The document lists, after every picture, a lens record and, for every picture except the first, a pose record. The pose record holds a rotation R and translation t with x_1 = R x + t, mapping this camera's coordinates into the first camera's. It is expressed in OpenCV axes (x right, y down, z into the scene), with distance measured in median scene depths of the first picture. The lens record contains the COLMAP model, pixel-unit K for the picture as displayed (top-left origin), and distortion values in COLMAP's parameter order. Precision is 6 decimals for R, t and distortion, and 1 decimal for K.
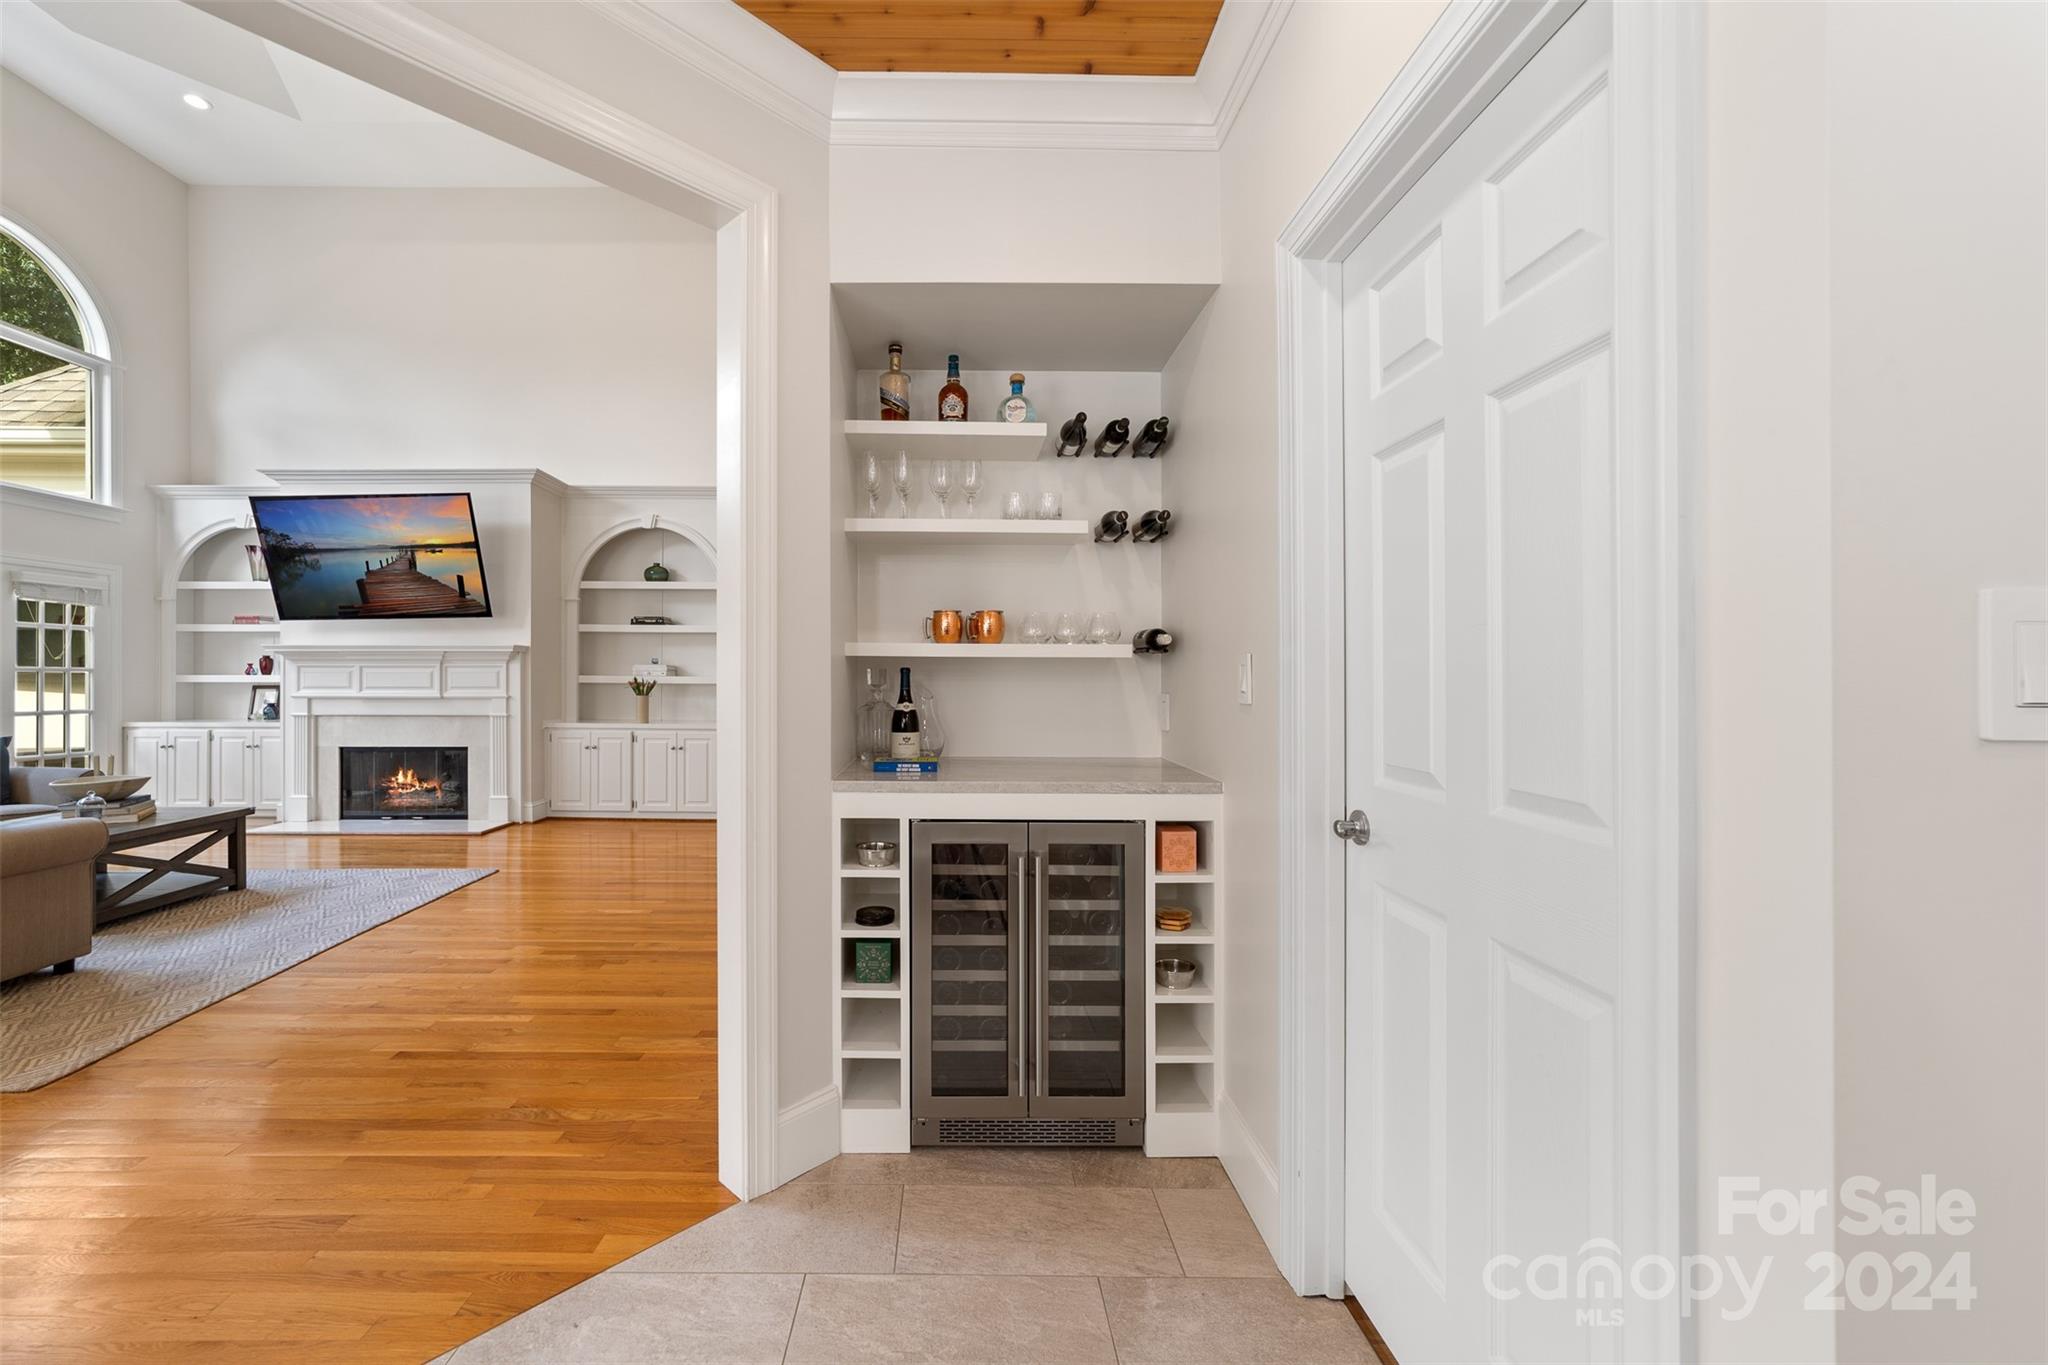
lens RADIAL K [[830.9, 0, 985.4], [0, 830.9, 678.3], [0, 0, 1]] dist [-0.018893, 0.010165]
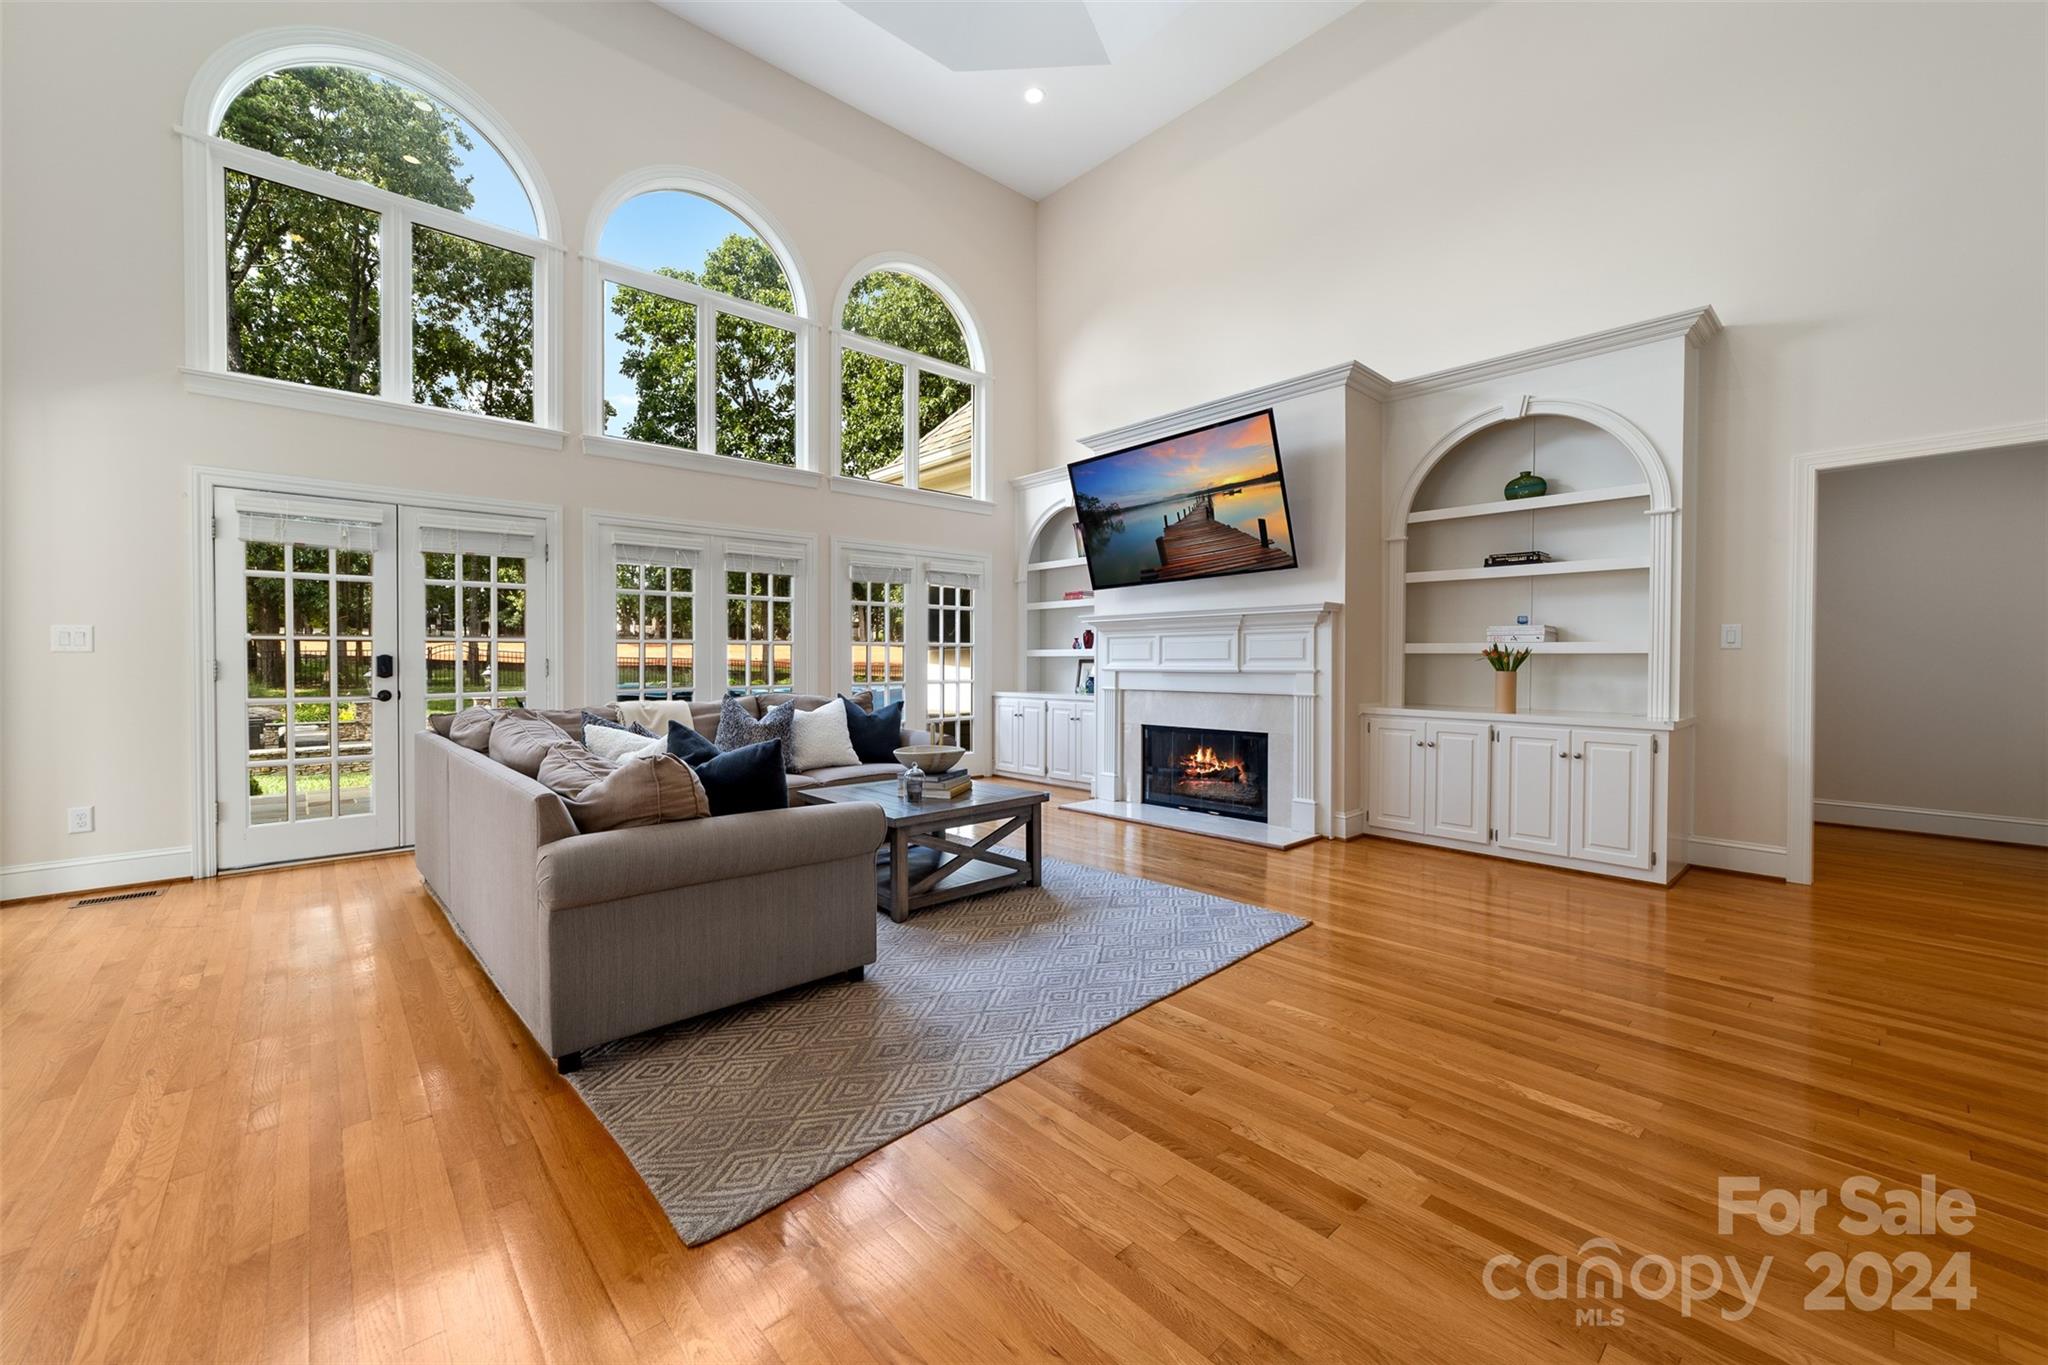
lens RADIAL K [[830.9, 0, 985.4], [0, 830.9, 678.3], [0, 0, 1]] dist [-0.018893, 0.010165]
pose [[0.638422, 0.013853, -0.769562, -0.182389], [0.001986, 0.999805, 0.019645, 0.013250], [0.769684, -0.014071, 0.638270, 0.274623]]
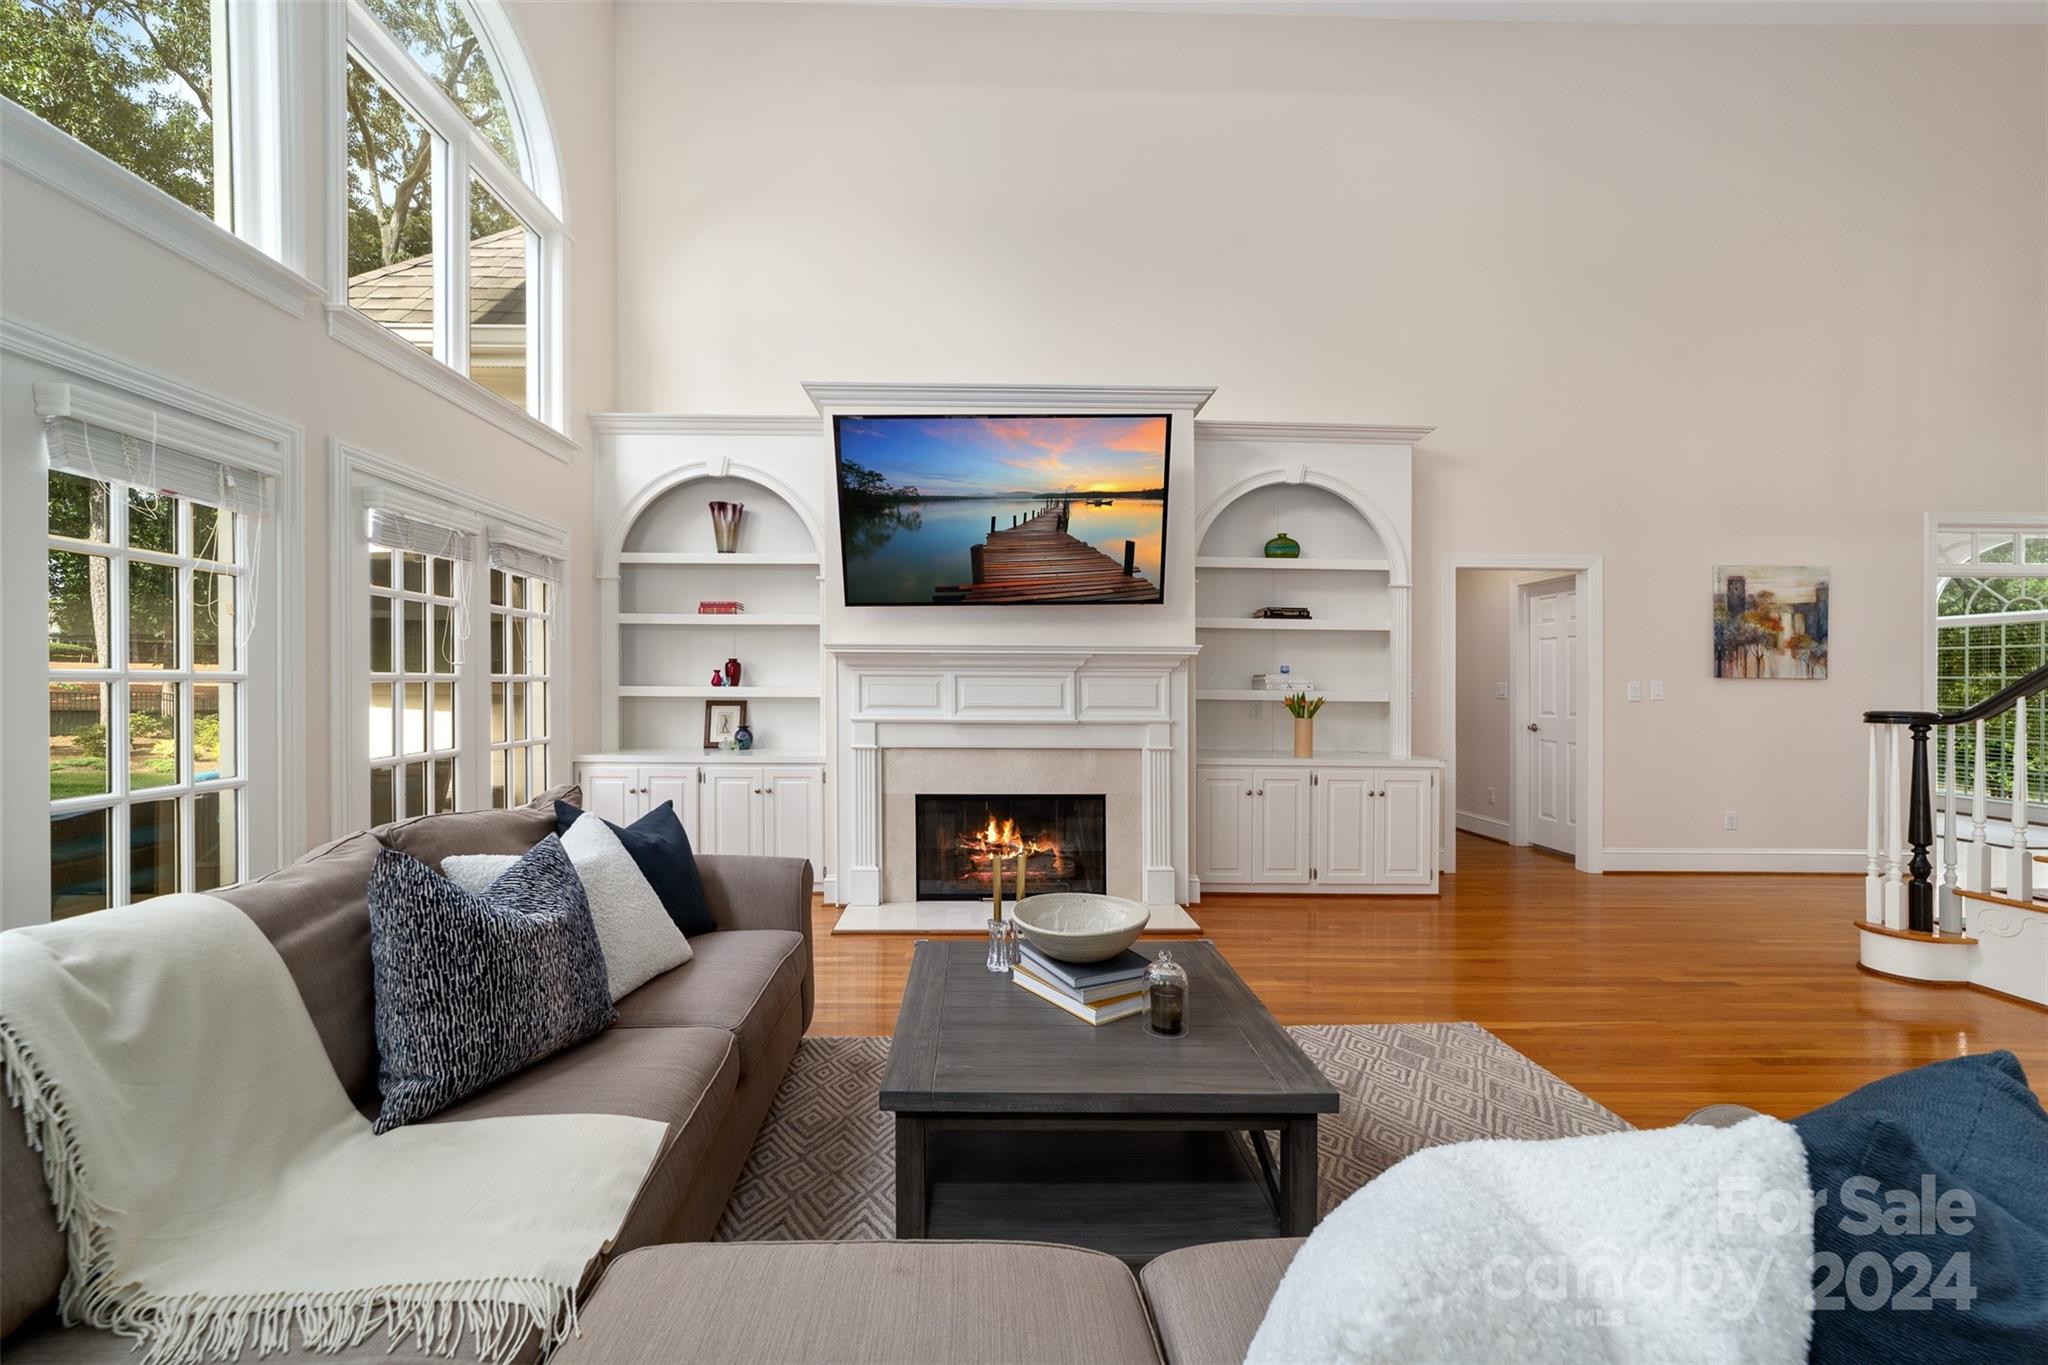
lens RADIAL K [[802.8, 0, 1013.4], [0, 802.8, 694.7], [0, 0, 1]] dist [-0.014363, 0.000030]
pose [[0.999785, 0.004998, 0.020123, -0.721973], [-0.005194, 0.999940, 0.009682, -0.005230], [-0.020074, -0.009785, 0.999751, 0.341436]]
